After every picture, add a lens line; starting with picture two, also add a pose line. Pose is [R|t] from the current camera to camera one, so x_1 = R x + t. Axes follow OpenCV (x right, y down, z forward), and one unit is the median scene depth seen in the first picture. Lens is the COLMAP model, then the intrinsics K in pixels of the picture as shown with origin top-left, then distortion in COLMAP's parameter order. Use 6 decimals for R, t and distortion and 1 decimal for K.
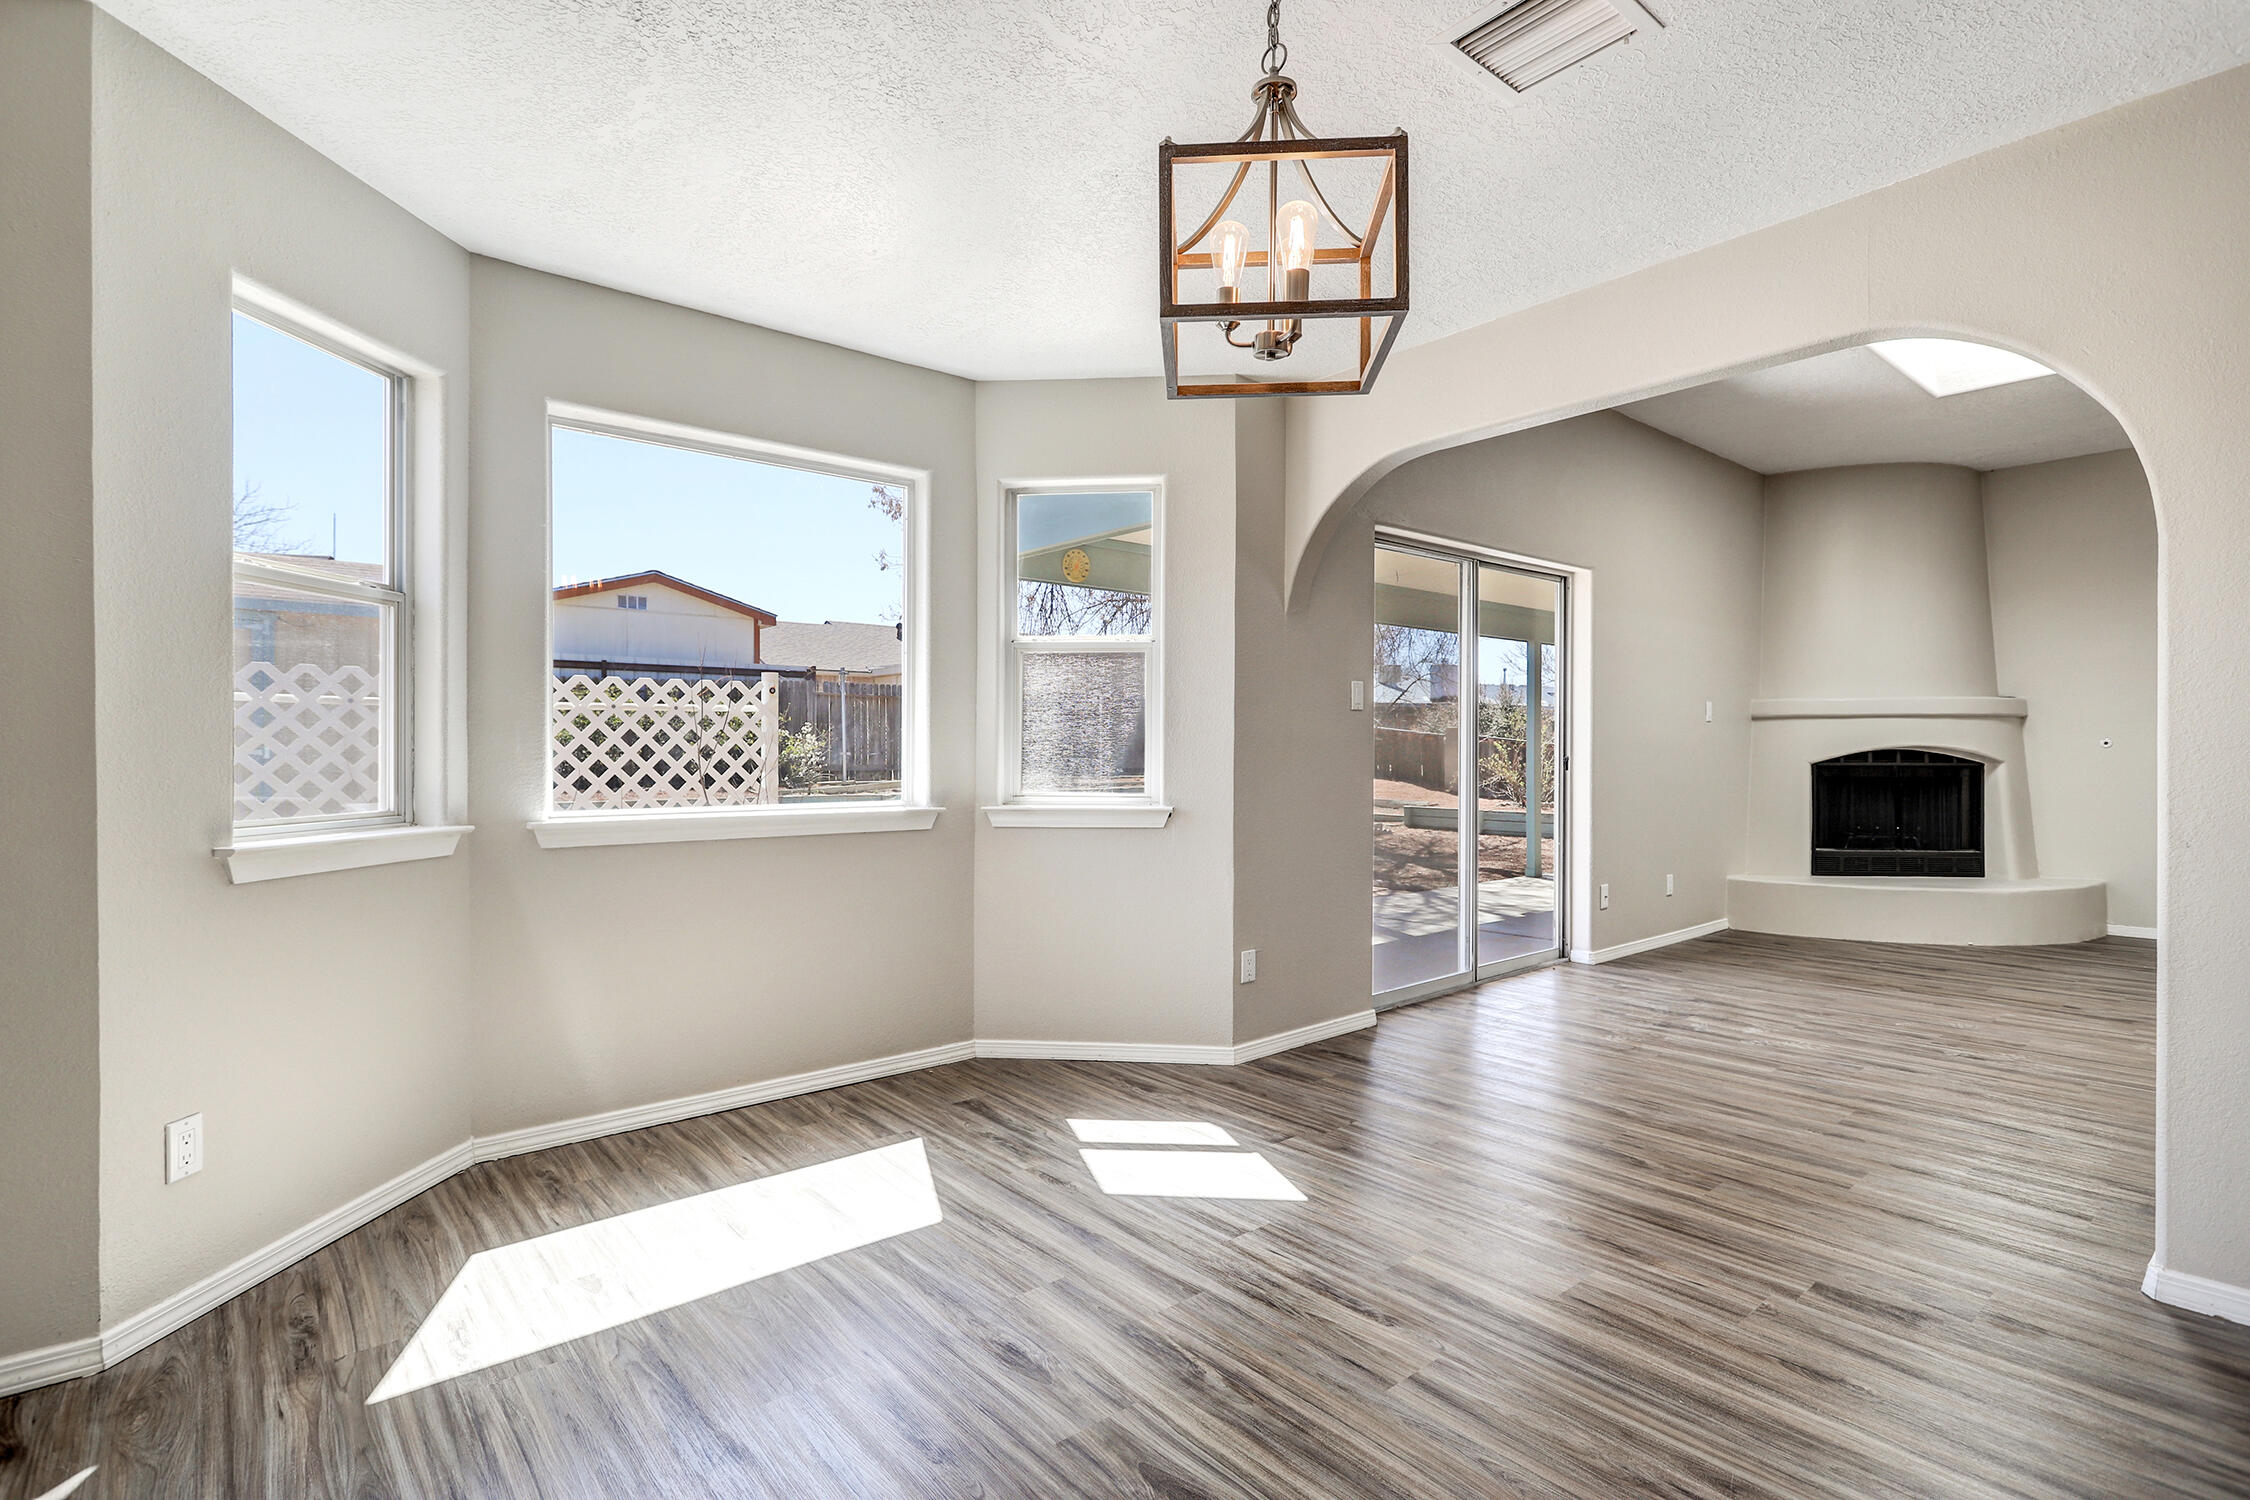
lens RADIAL K [[1064.4, 0, 1130.7], [0, 1064.4, 759.0], [0, 0, 1]] dist [-0.007056, 0.002976]
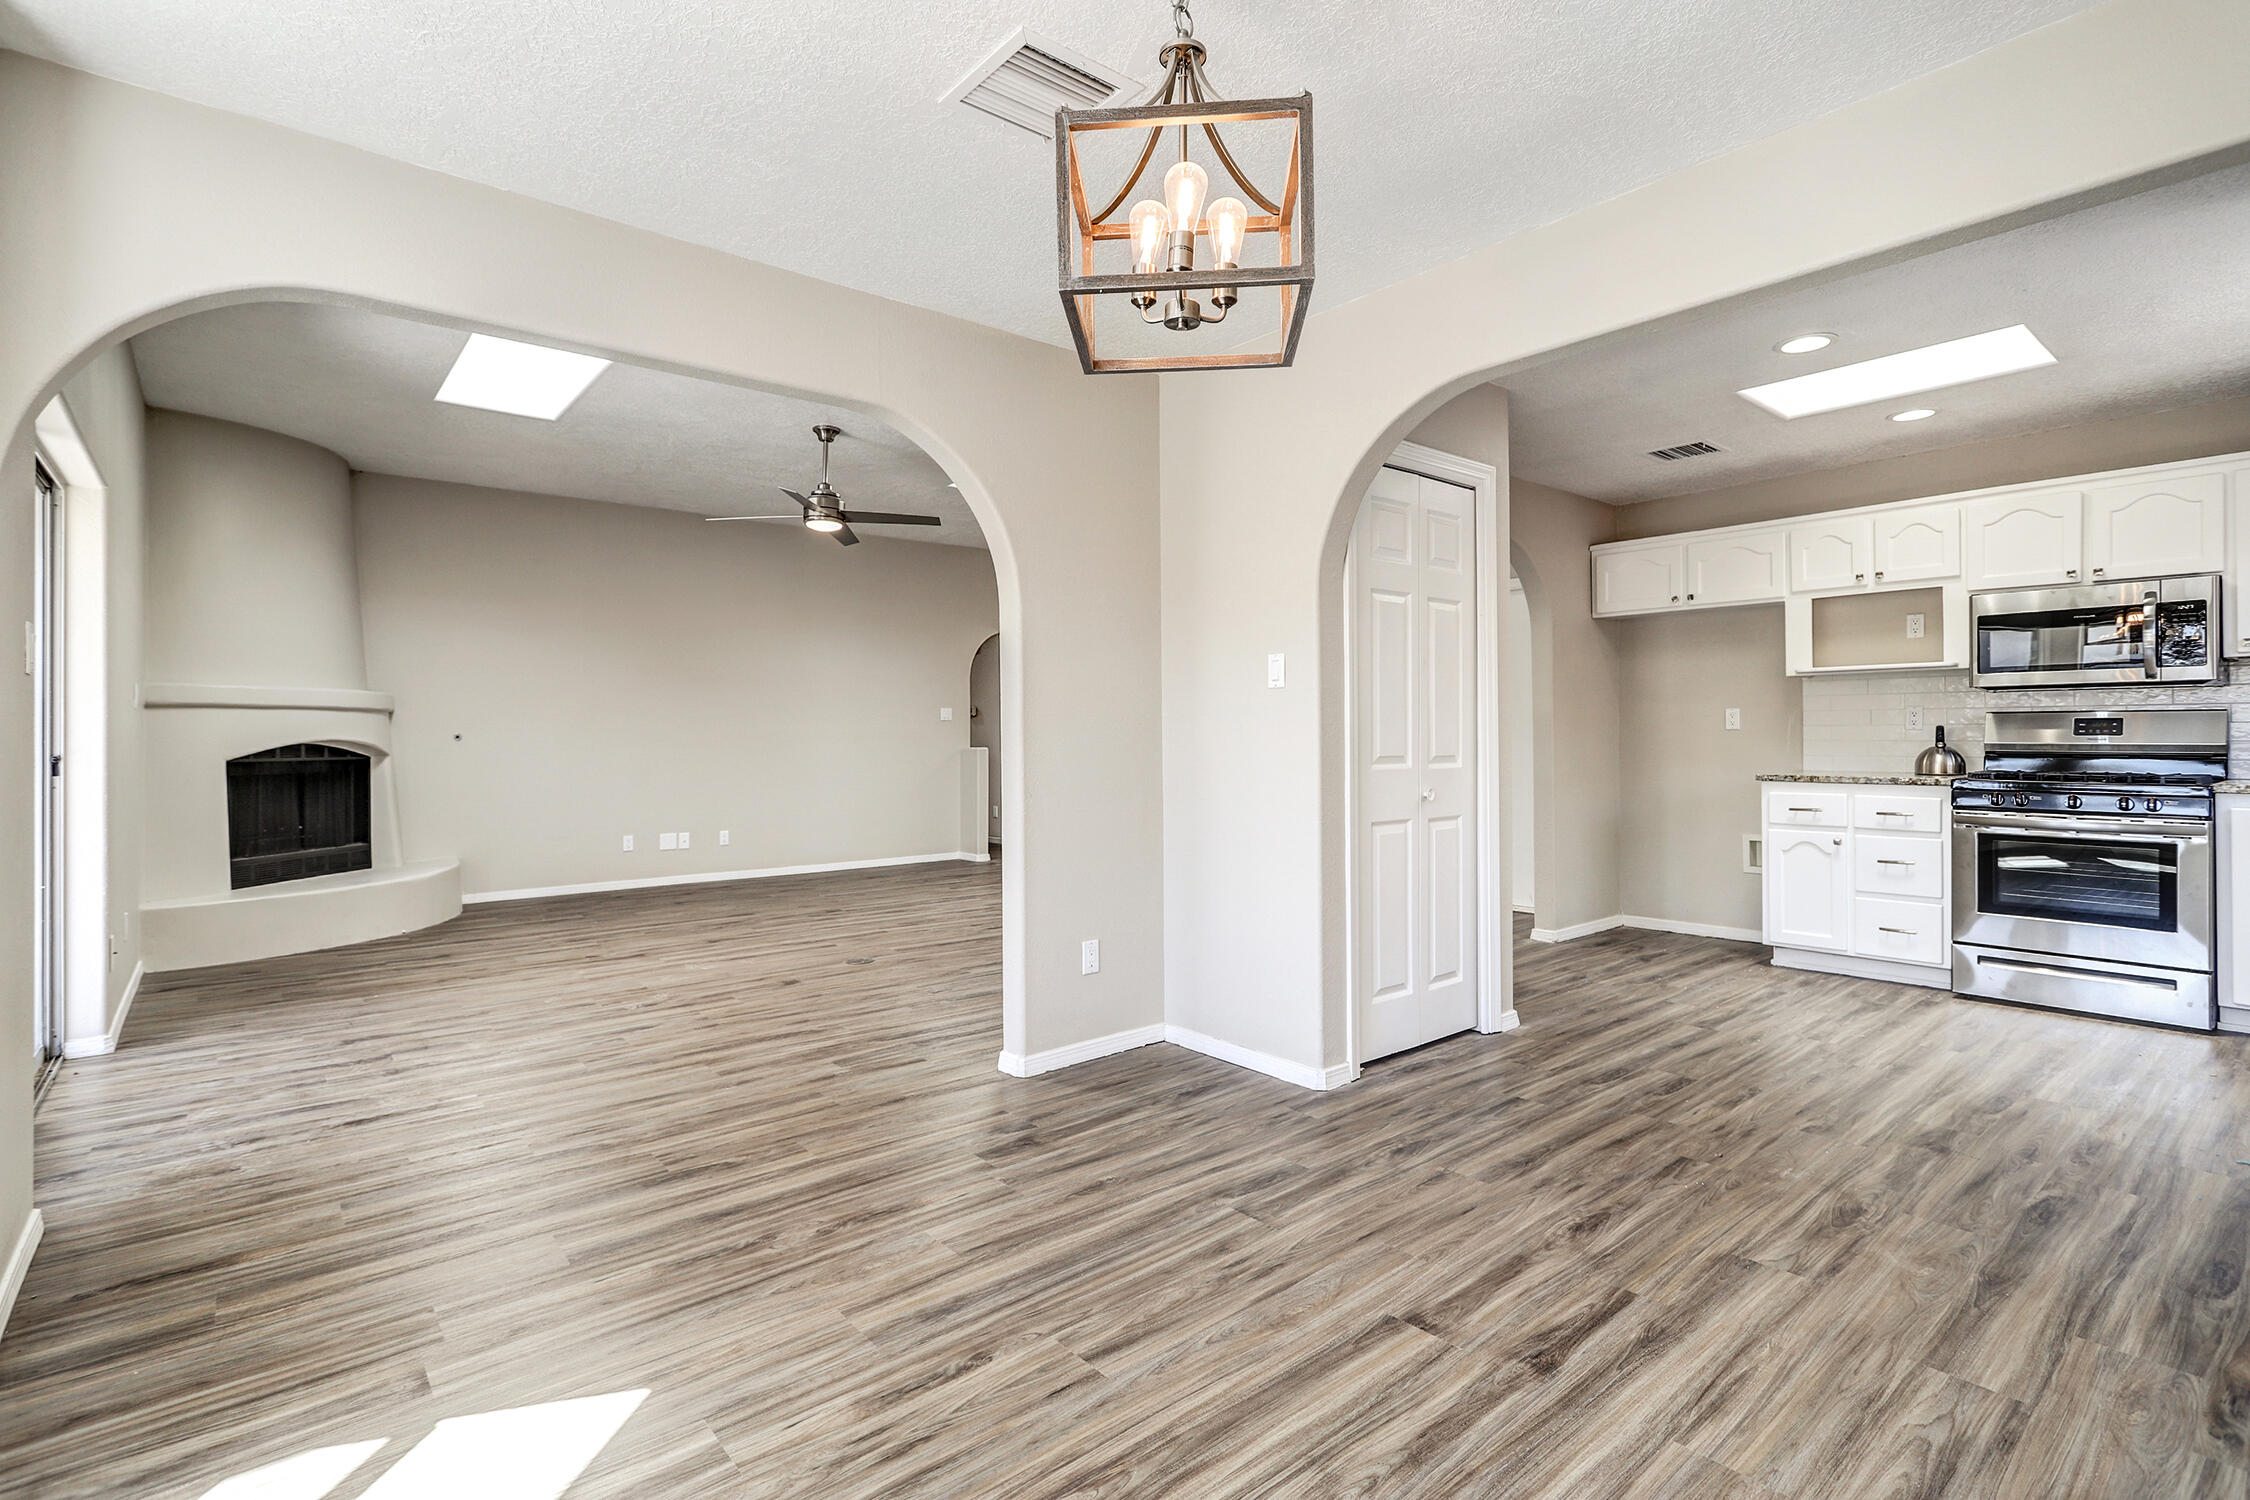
lens RADIAL K [[1064.4, 0, 1119.2], [0, 1064.4, 730.0], [0, 0, 1]] dist [-0.007056, 0.002976]
pose [[0.007192, 0.005699, 0.999958, -0.422185], [0.018022, 0.999821, -0.005828, -0.004479], [-0.999812, 0.018064, 0.007088, 0.538222]]
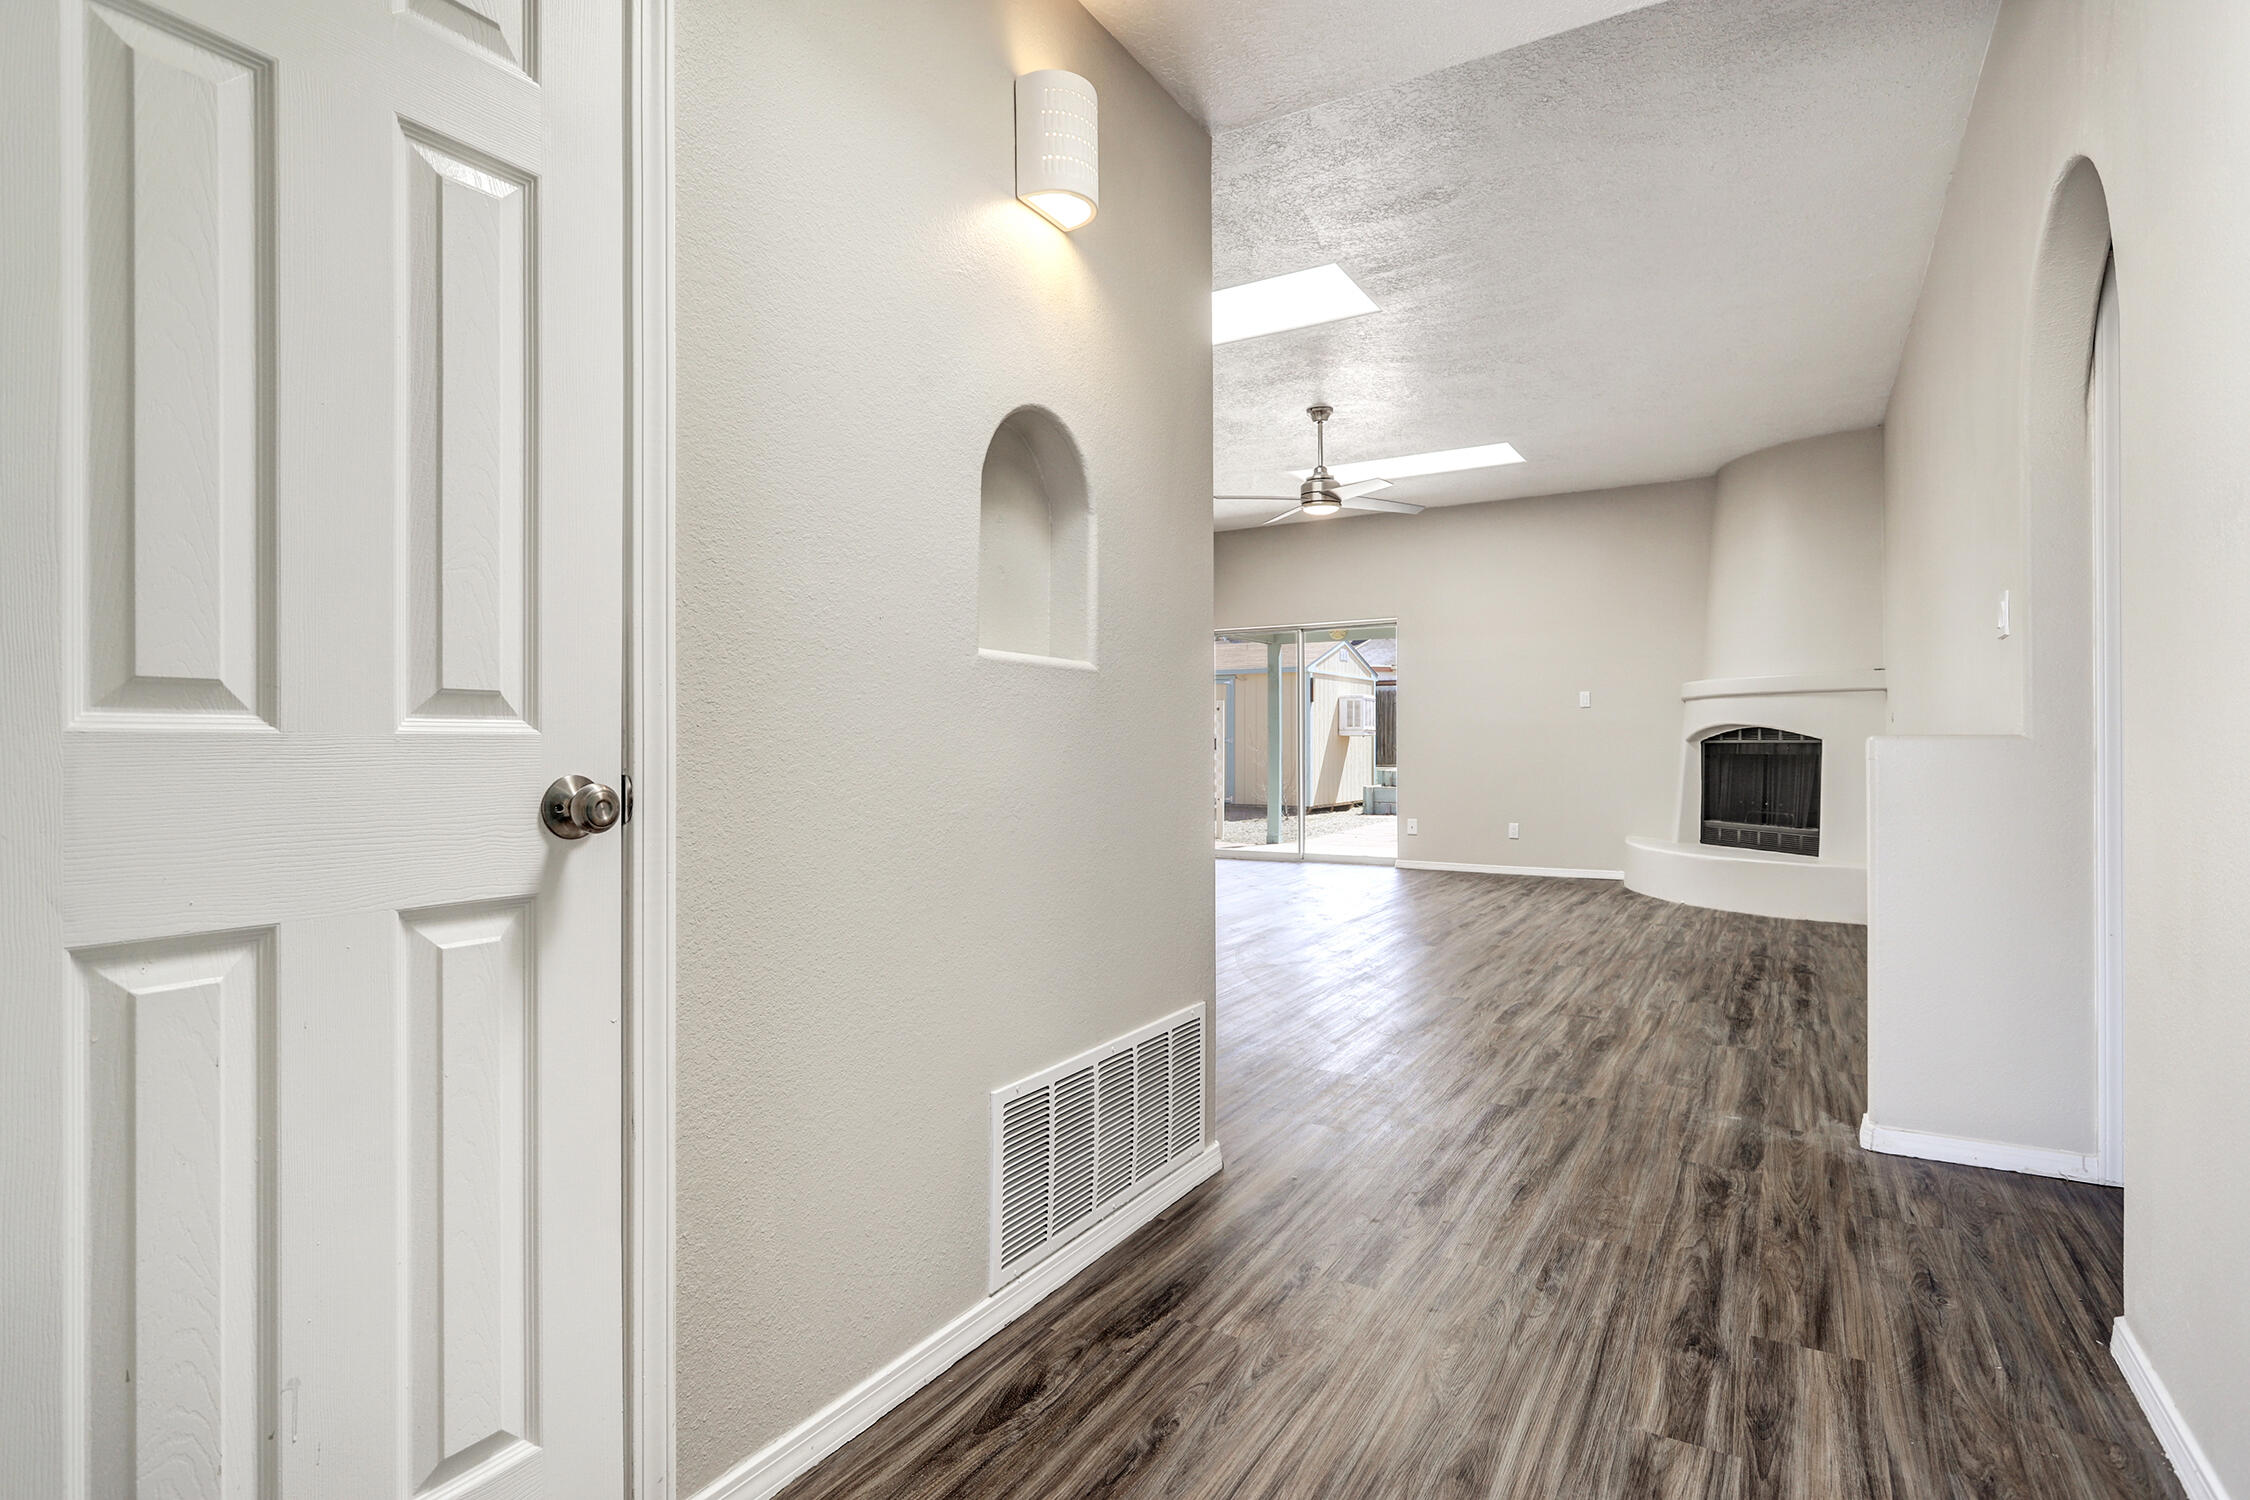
lens RADIAL K [[1123.7, 0, 1130.0], [0, 1123.7, 746.3], [0, 0, 1]] dist [-0.018661, -0.000414]
pose [[0.337425, -0.001333, -0.941352, 3.080710], [-0.004045, 0.999988, -0.002866, 0.030663], [0.941344, 0.004775, 0.337415, 0.099280]]
